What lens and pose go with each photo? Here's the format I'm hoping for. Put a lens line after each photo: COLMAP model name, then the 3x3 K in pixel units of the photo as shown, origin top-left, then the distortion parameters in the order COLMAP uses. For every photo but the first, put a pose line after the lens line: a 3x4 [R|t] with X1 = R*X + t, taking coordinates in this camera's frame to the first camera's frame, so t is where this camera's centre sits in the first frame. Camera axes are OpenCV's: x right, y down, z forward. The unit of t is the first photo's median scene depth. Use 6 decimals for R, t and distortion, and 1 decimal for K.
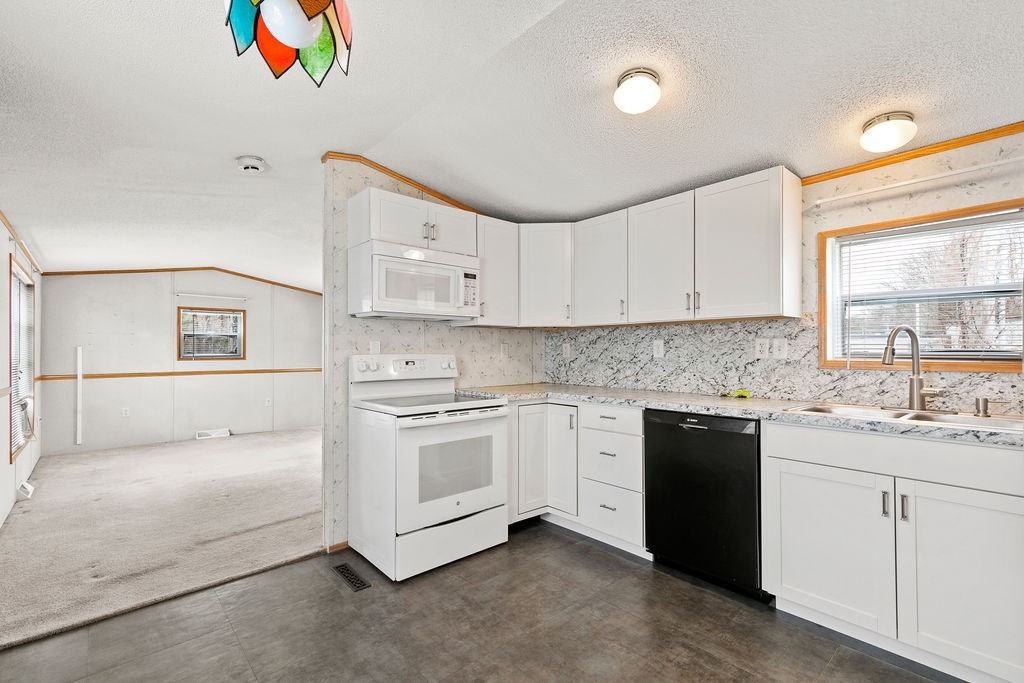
lens RADIAL K [[461.5, 0, 515.6], [0, 461.5, 350.5], [0, 0, 1]] dist [0.021675, -0.003125]
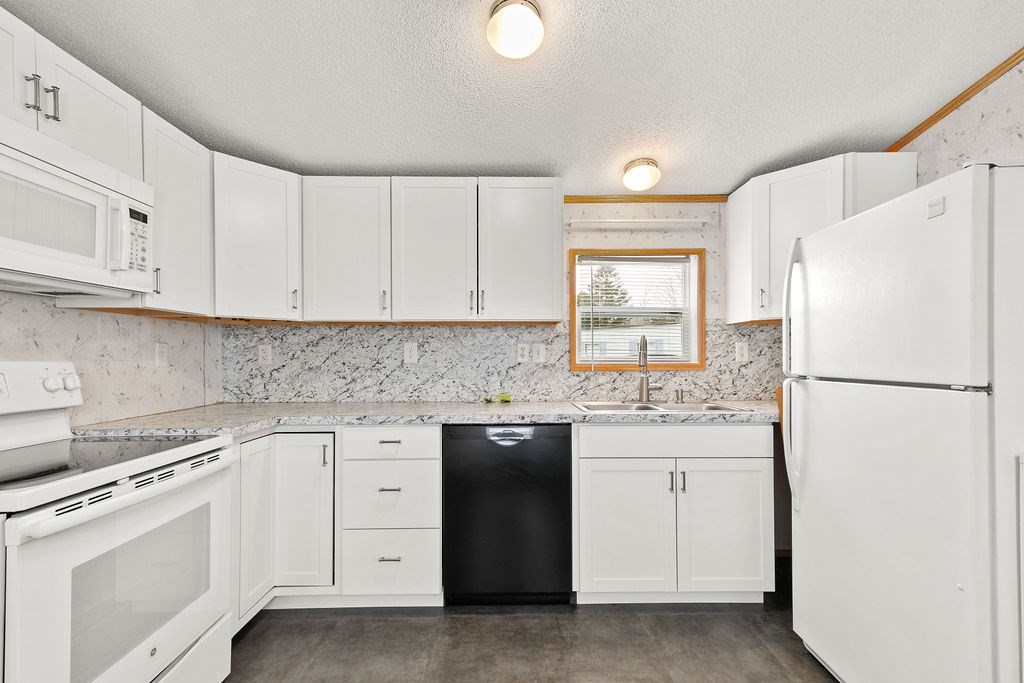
lens RADIAL K [[461.5, 0, 515.5], [0, 461.5, 357.1], [0, 0, 1]] dist [0.021675, -0.003125]
pose [[0.655486, -0.002173, 0.755205, -0.218154], [-0.000060, 0.999996, 0.002930, 0.001934], [-0.755208, -0.001966, 0.655483, 0.306679]]
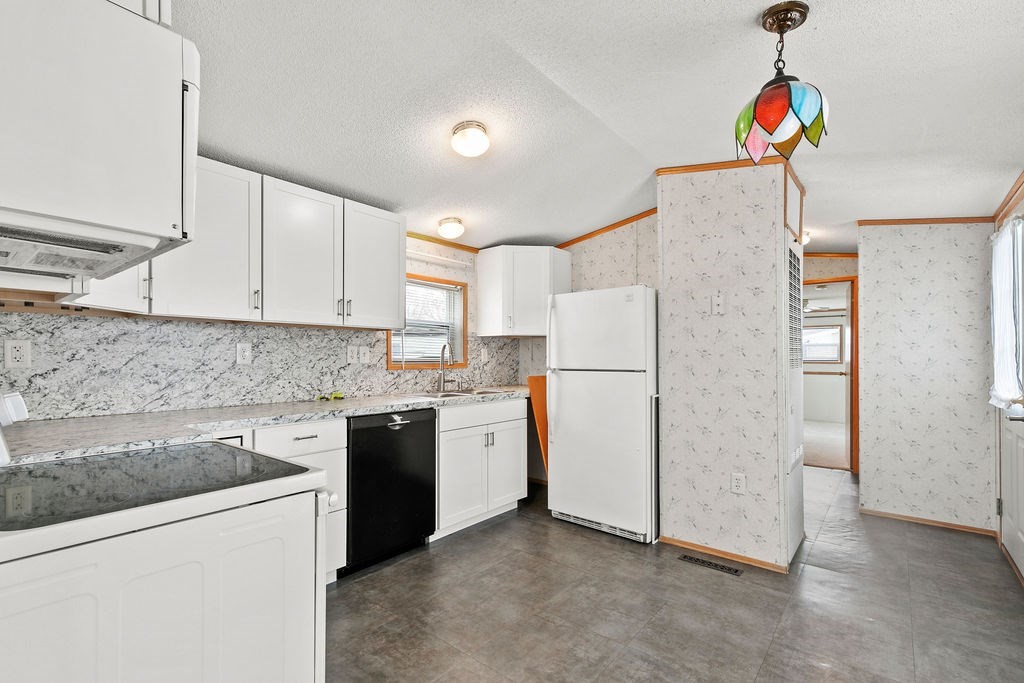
lens RADIAL K [[461.5, 0, 521.6], [0, 461.5, 360.3], [0, 0, 1]] dist [0.021675, -0.003125]
pose [[-0.161707, -0.003978, 0.986831, -0.599600], [-0.002571, 0.999990, 0.003609, 0.004251], [-0.986835, -0.001954, -0.161715, 0.680355]]
